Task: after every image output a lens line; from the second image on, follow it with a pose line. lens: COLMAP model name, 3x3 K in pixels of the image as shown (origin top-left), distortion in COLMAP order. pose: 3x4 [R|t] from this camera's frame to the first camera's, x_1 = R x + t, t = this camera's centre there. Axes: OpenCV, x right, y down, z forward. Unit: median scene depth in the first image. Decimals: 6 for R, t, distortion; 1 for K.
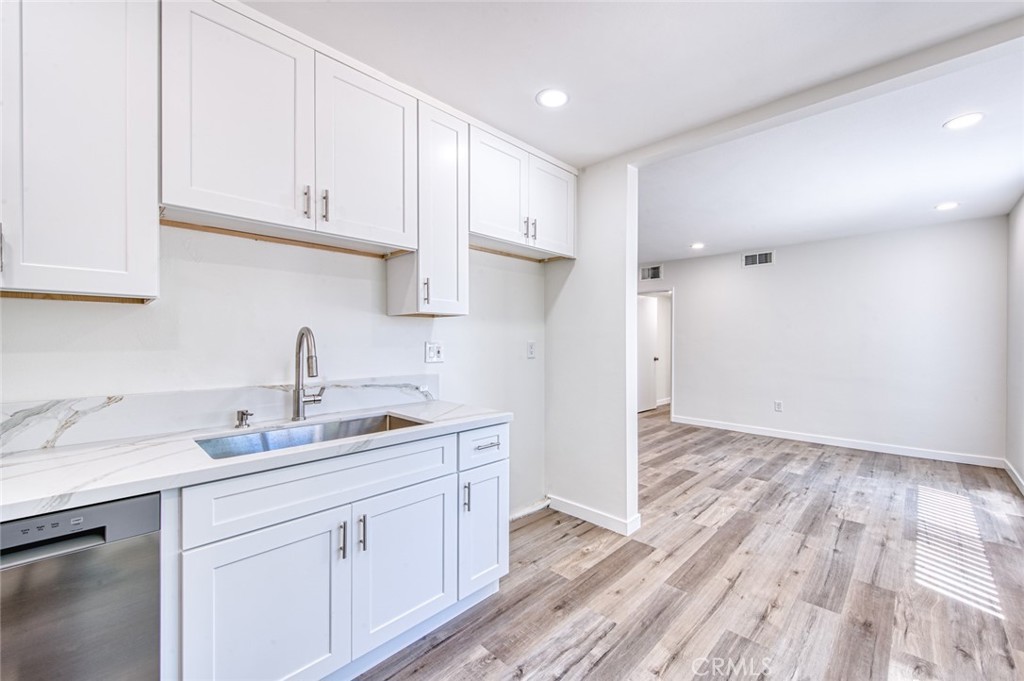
lens RADIAL K [[420.7, 0, 515.1], [0, 420.7, 341.4], [0, 0, 1]] dist [-0.014369, 0.000381]
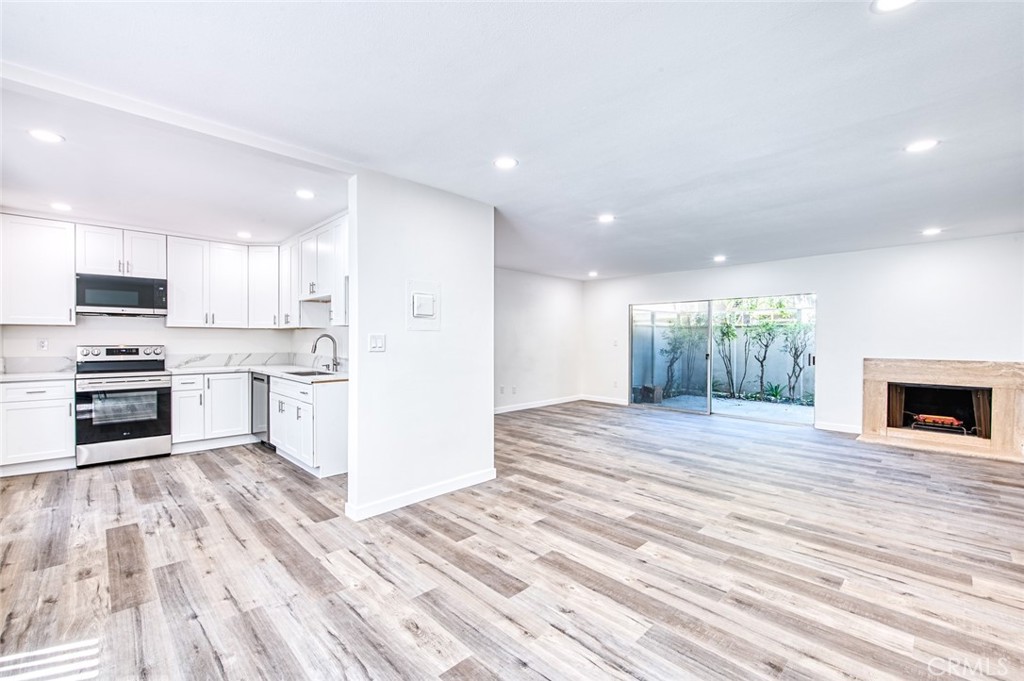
lens RADIAL K [[435.5, 0, 492.4], [0, 435.5, 342.4], [0, 0, 1]] dist [-0.010908, -0.000517]
pose [[-0.052546, 0.015345, -0.998501, 1.605998], [-0.005643, 0.999861, 0.015663, -0.016512], [0.998603, 0.006458, -0.052452, 1.668369]]
